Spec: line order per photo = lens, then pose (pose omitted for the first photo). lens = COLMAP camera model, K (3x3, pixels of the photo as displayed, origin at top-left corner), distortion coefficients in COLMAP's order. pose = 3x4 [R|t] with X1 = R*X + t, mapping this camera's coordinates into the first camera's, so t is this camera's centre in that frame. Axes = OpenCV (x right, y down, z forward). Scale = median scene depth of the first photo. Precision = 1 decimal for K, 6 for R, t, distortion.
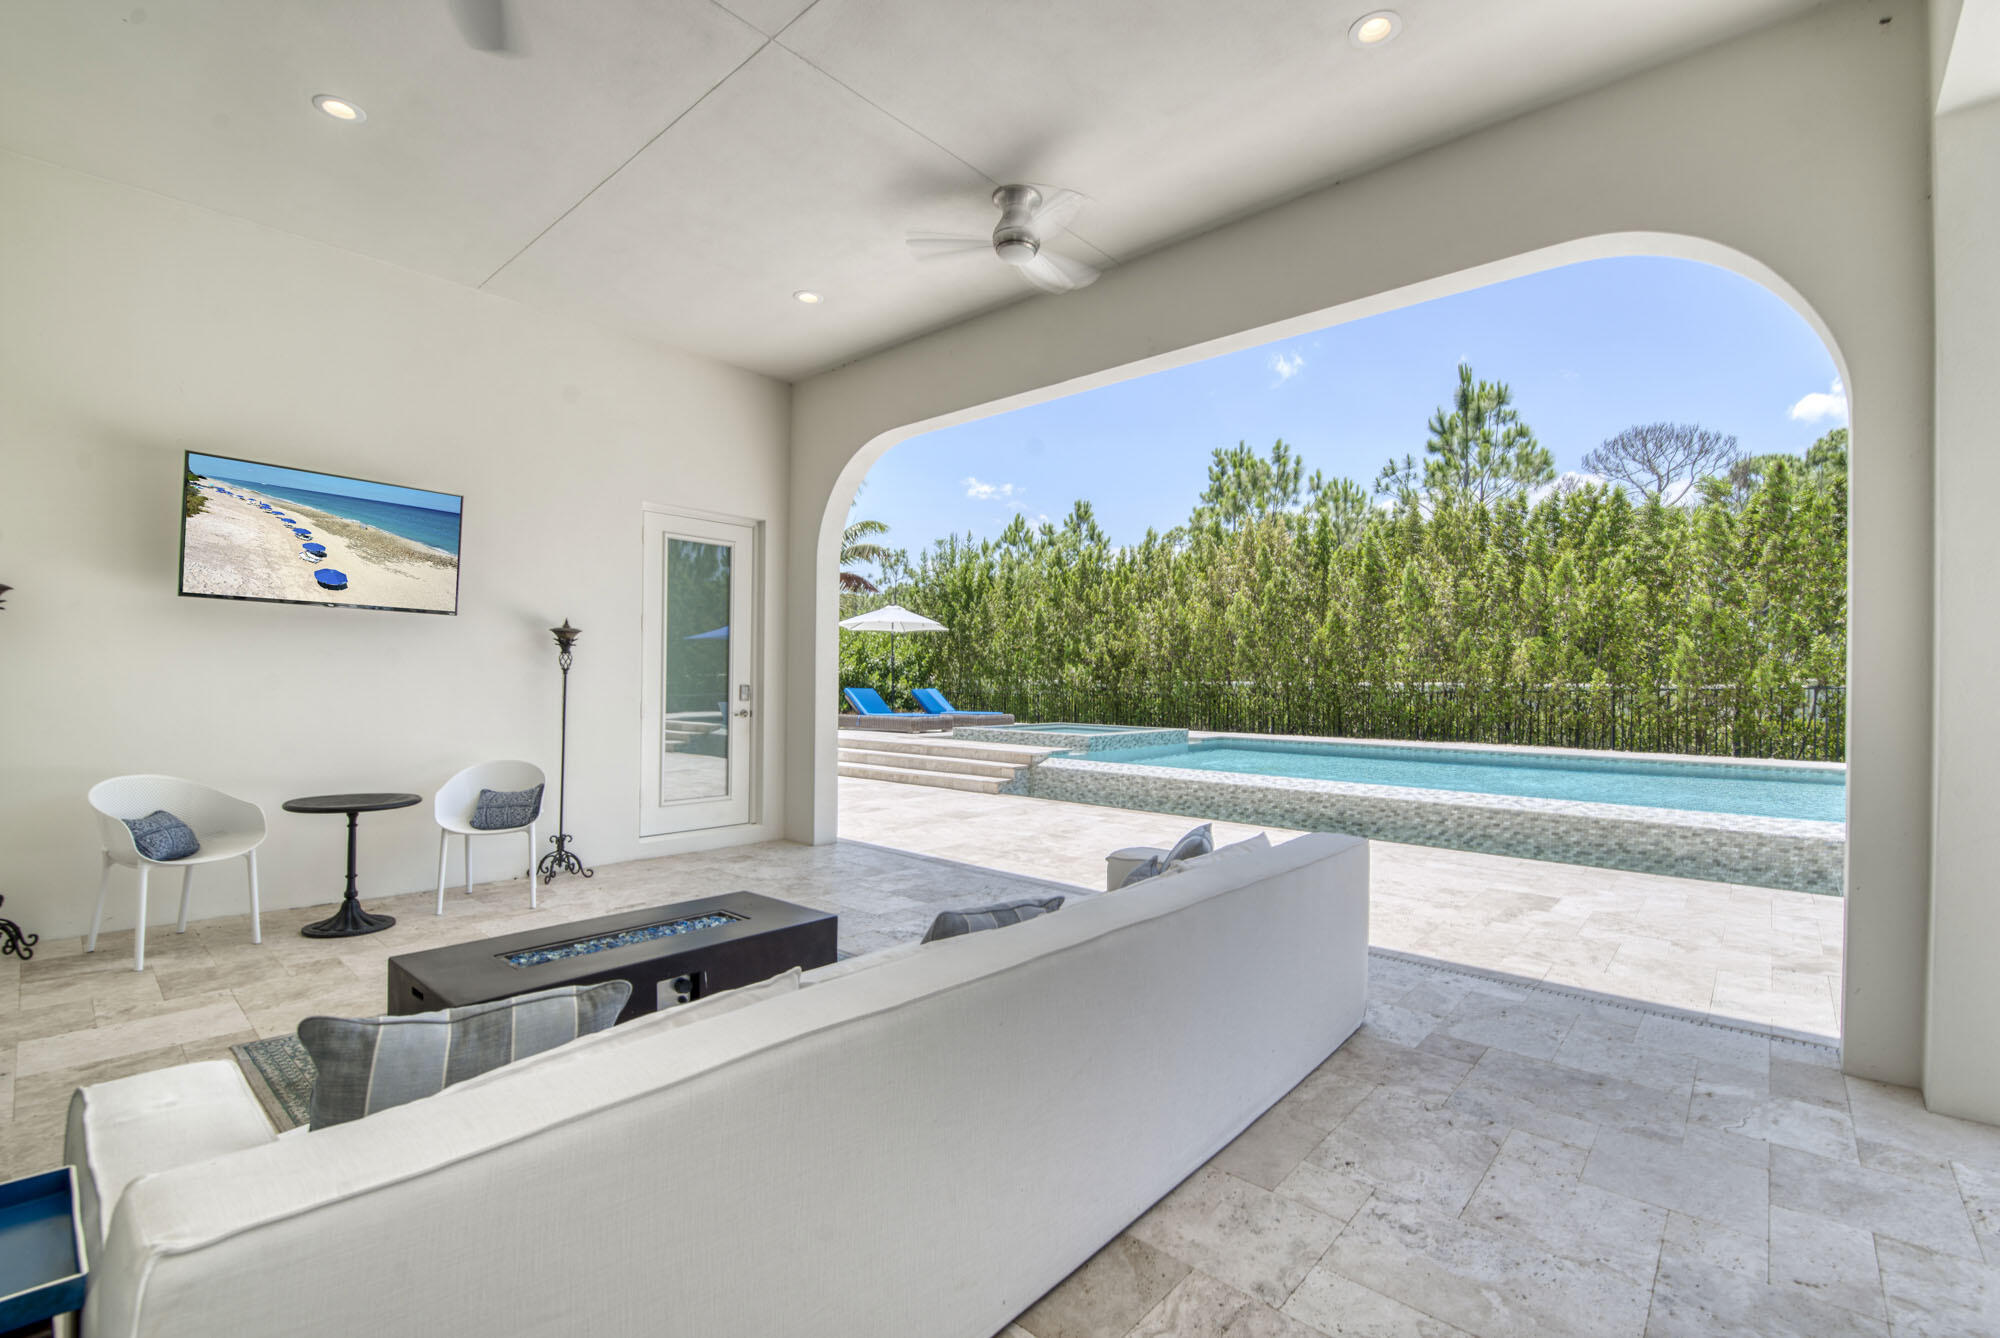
lens RADIAL K [[878.6, 0, 998.9], [0, 878.6, 678.3], [0, 0, 1]] dist [-0.010752, -0.000257]
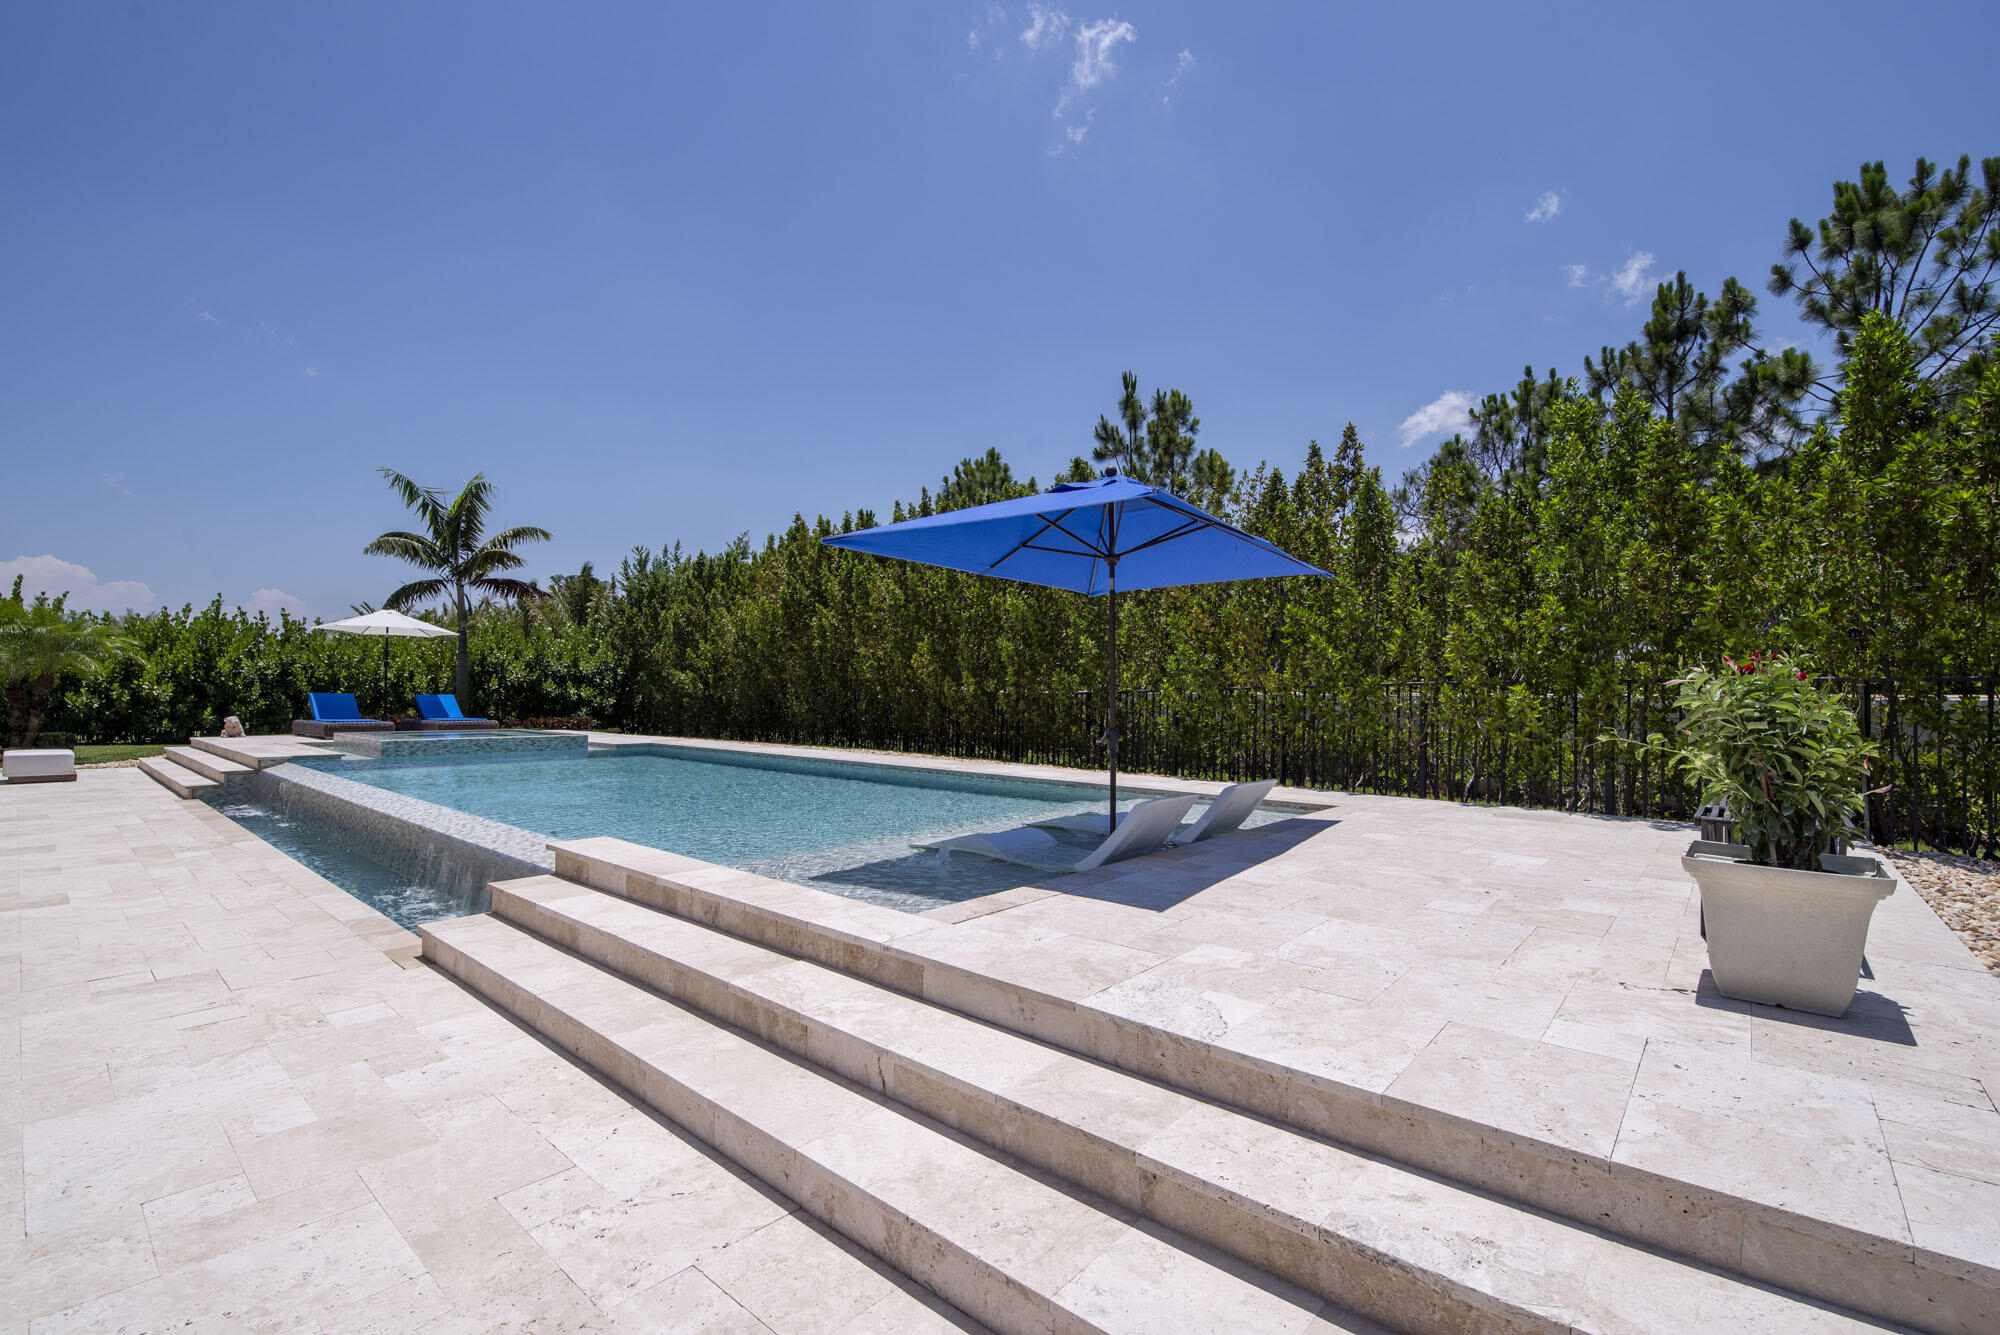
lens RADIAL K [[869.4, 0, 1021.2], [0, 869.4, 676.5], [0, 0, 1]] dist [-0.009726, -0.004698]
pose [[0.999573, -0.000890, 0.029199, 0.383613], [0.001368, 0.999865, -0.016366, 0.006386], [-0.029181, 0.016399, 0.999440, 0.015415]]
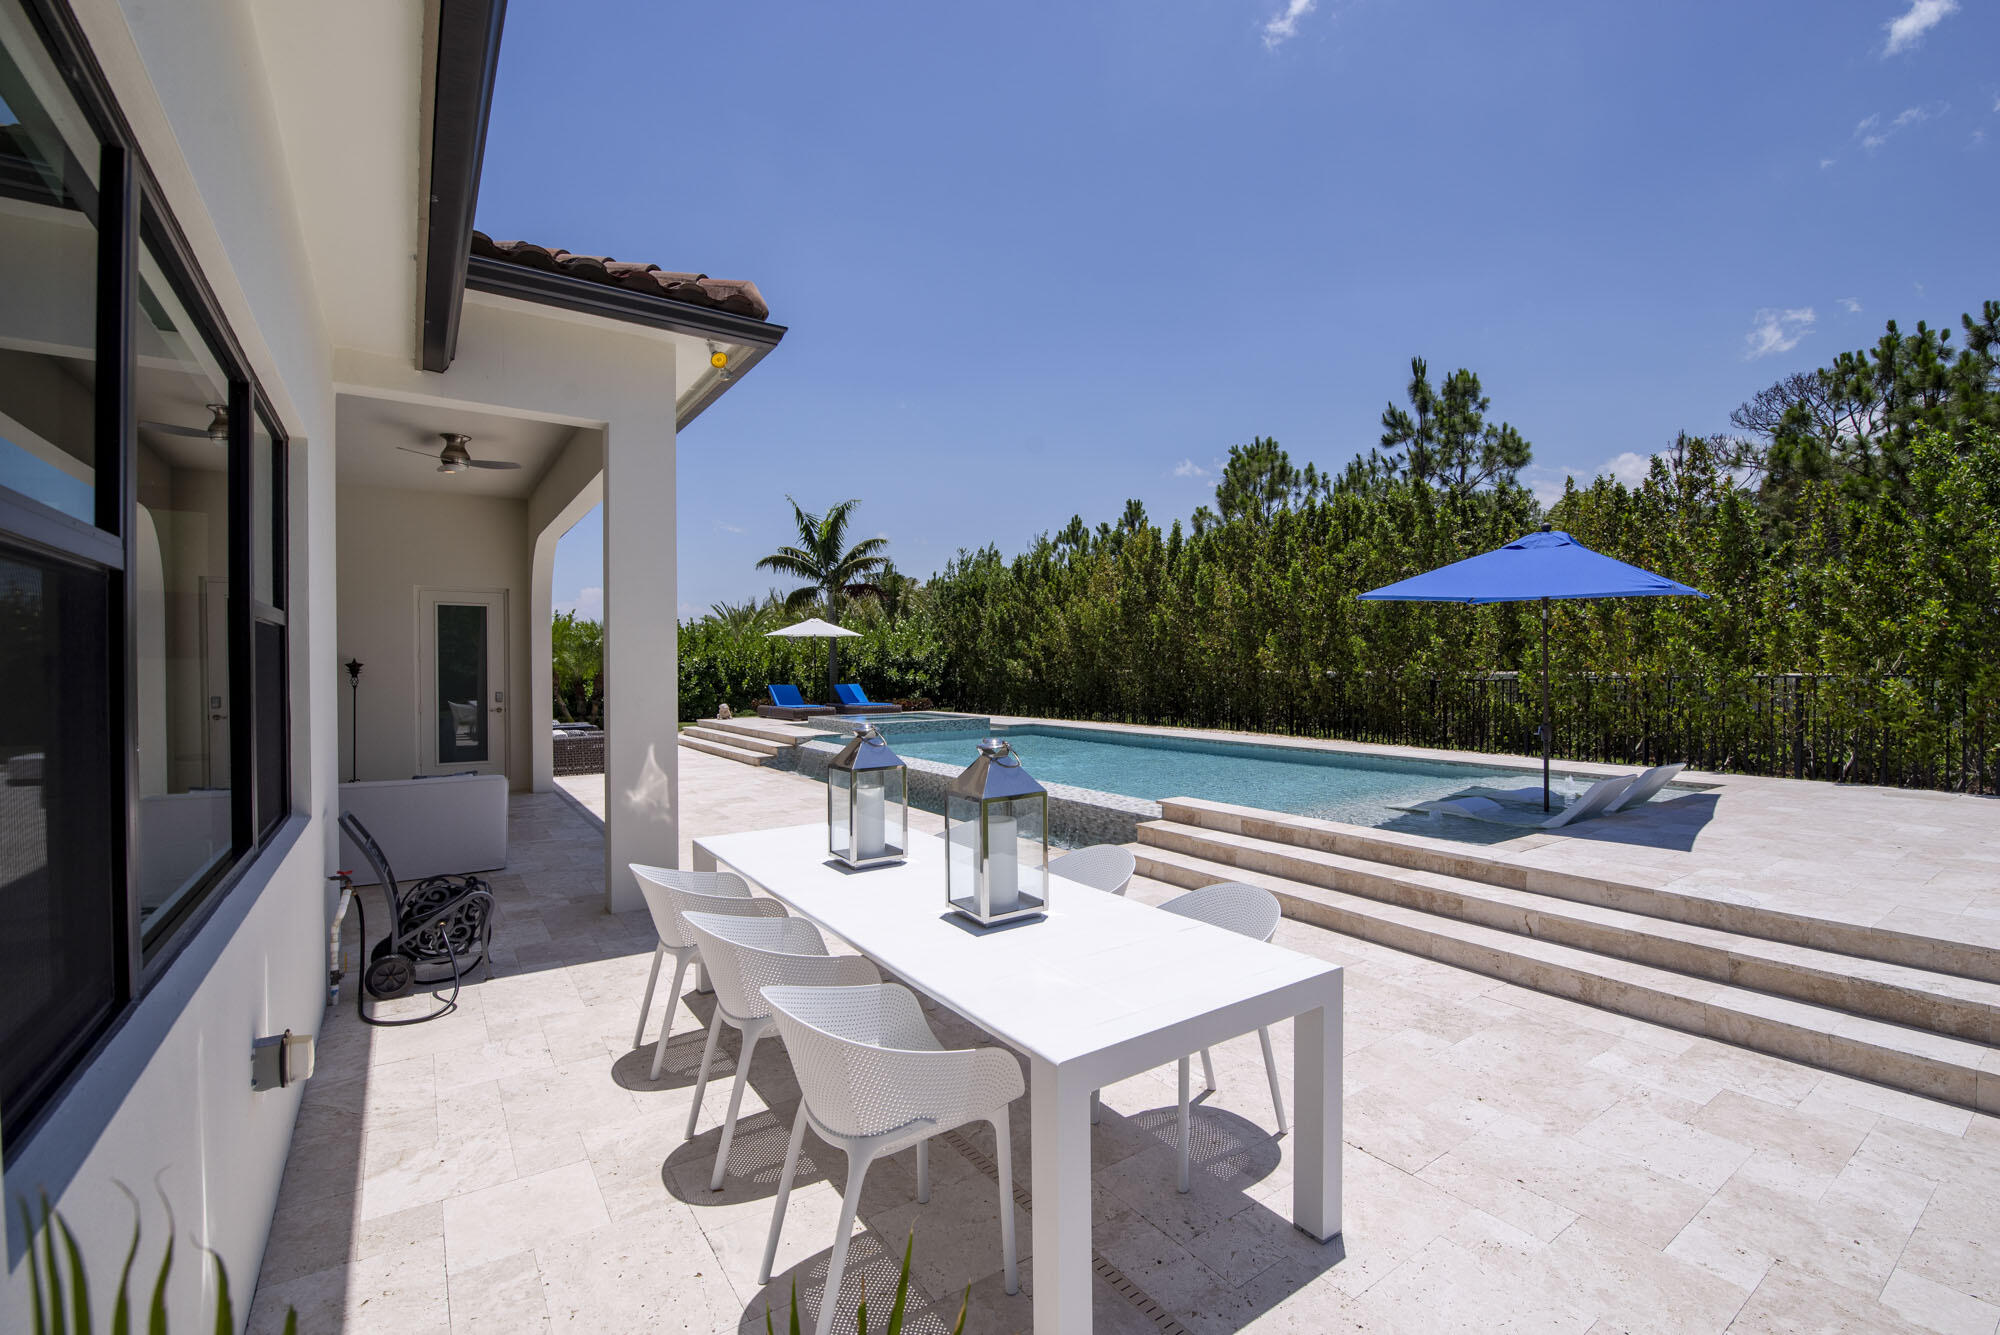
lens RADIAL K [[869.4, 0, 1014.6], [0, 869.4, 669.0], [0, 0, 1]] dist [-0.009726, -0.004698]
pose [[0.973848, -0.015898, -0.226643, 0.301400], [0.017676, 0.999827, 0.005818, -0.008305], [0.226512, -0.009672, 0.973960, -0.095191]]
